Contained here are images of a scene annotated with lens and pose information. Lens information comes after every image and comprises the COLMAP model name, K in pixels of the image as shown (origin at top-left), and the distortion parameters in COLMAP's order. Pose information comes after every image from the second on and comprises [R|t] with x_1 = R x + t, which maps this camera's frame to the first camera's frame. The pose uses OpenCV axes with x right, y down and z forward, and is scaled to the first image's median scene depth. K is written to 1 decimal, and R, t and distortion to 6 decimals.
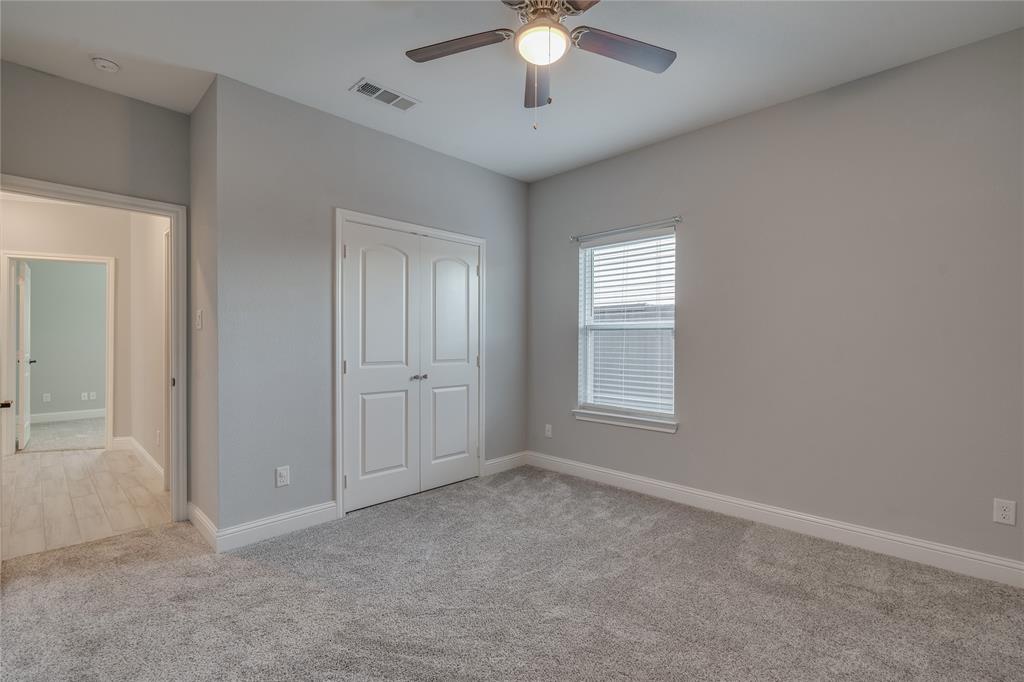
lens RADIAL K [[464.5, 0, 513.1], [0, 464.5, 343.5], [0, 0, 1]] dist [-0.003143, 0.000433]
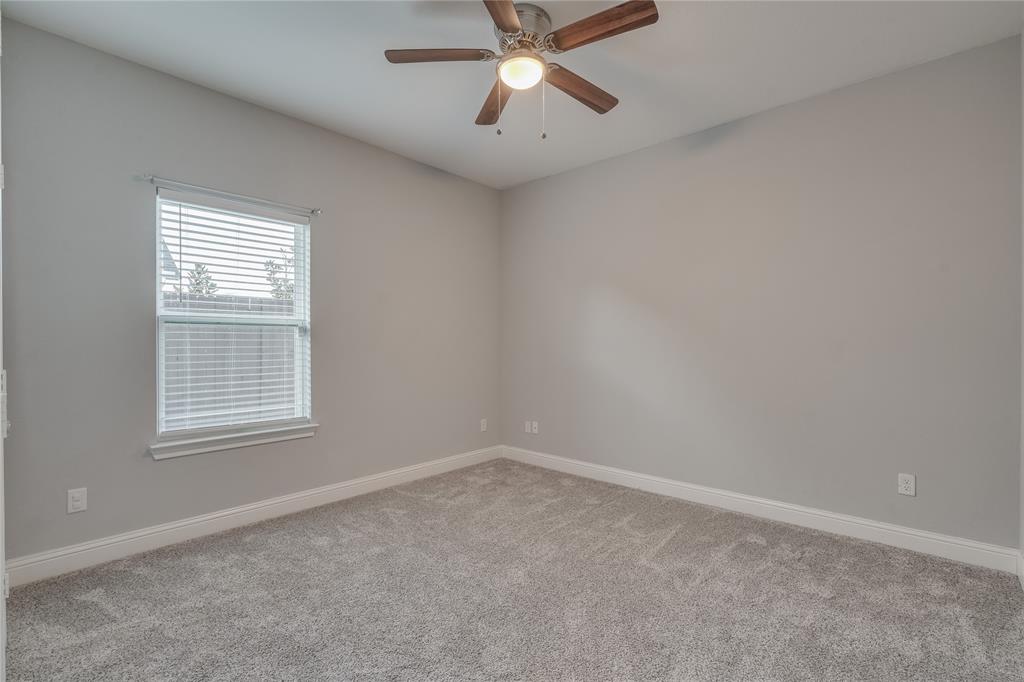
lens RADIAL K [[464.5, 0, 513.1], [0, 464.5, 343.5], [0, 0, 1]] dist [-0.003143, 0.000433]
pose [[-0.032218, -0.007229, 0.999455, -0.560262], [0.005613, 0.999957, 0.007413, -0.000330], [-0.999465, 0.005849, -0.032176, 0.563007]]
